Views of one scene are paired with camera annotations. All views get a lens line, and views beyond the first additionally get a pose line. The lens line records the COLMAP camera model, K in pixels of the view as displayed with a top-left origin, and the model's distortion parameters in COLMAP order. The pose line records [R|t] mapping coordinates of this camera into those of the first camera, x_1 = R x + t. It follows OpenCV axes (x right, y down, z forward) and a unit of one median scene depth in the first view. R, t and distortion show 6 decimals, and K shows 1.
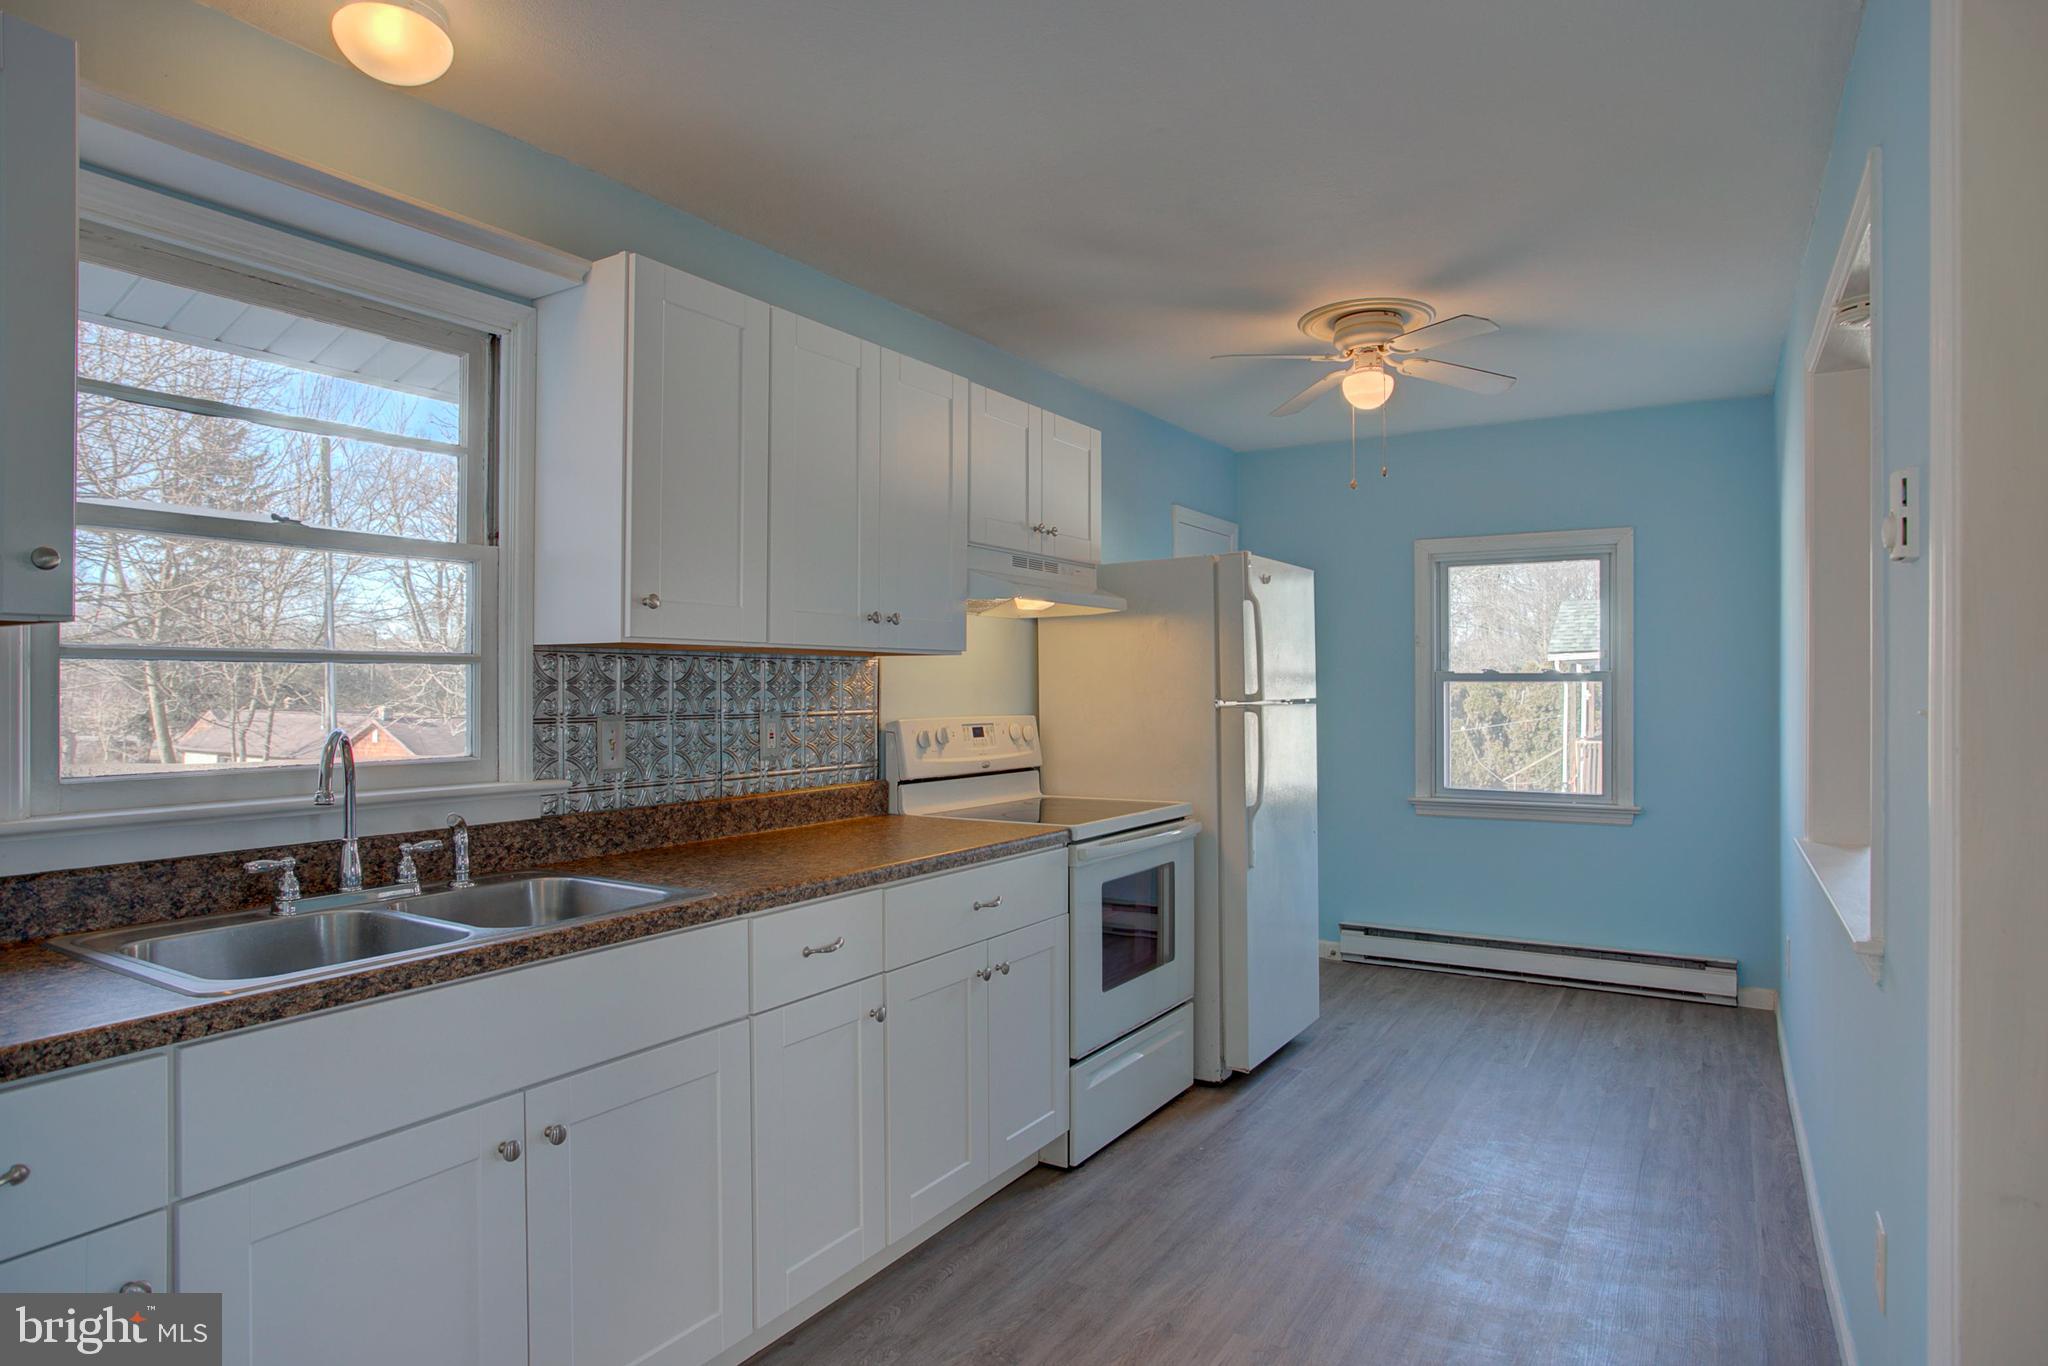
lens RADIAL K [[1177.0, 0, 972.9], [0, 1177.0, 687.2], [0, 0, 1]] dist [-0.033408, 0.002695]
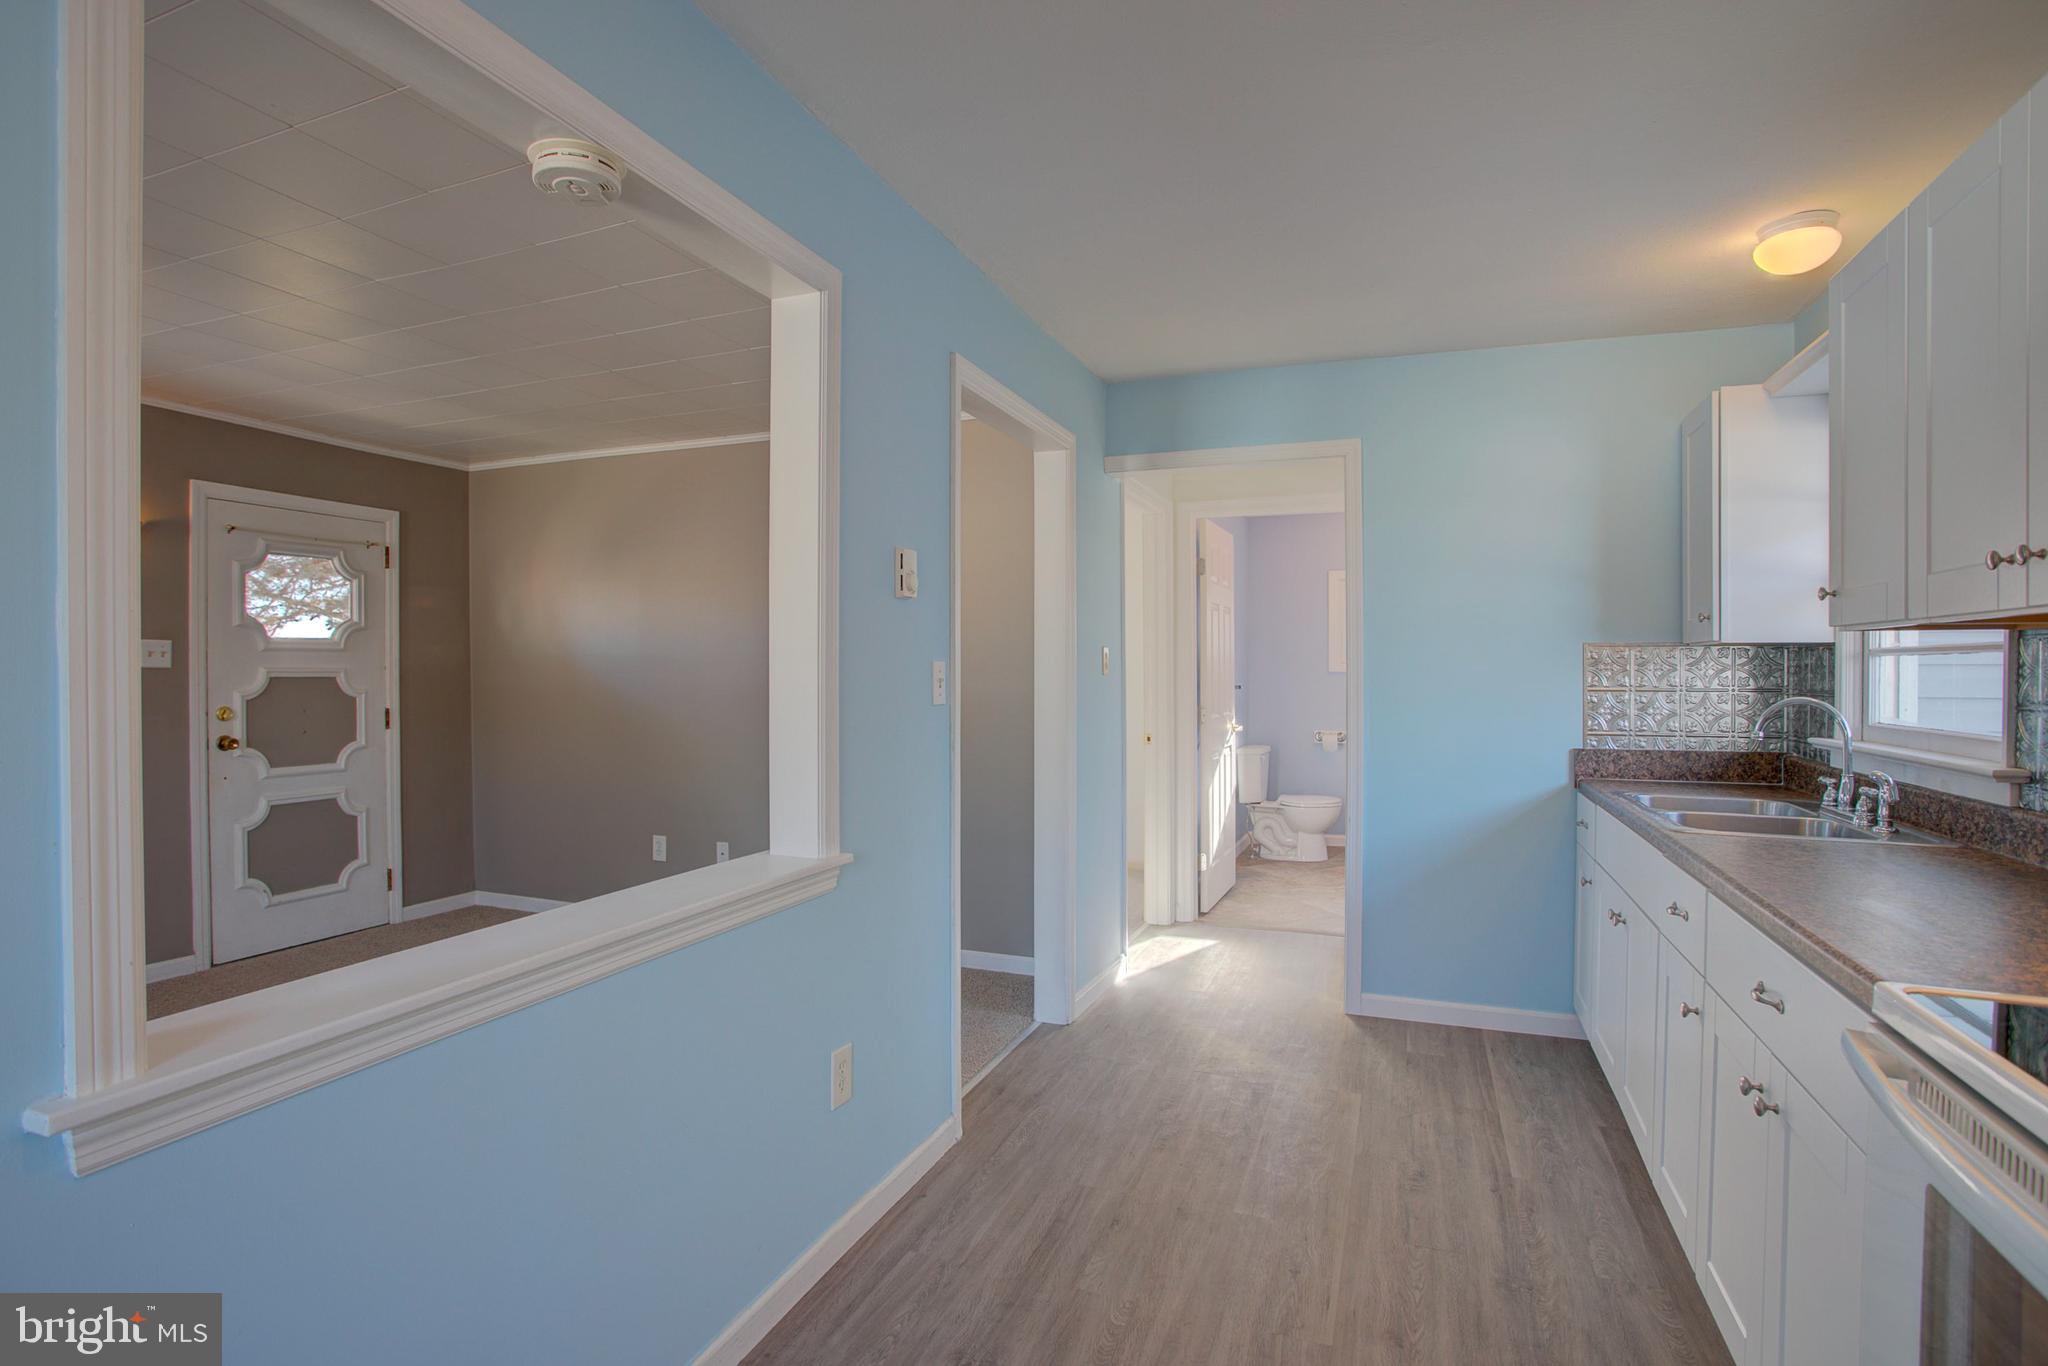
lens RADIAL K [[1027.2, 0, 1001.2], [0, 1027.2, 675.3], [0, 0, 1]] dist [-0.063472, 0.027908]
pose [[-0.981273, -0.002044, -0.192613, 0.504581], [-0.003651, 0.999961, 0.007987, -0.001157], [0.192589, 0.008540, -0.981242, 1.351853]]
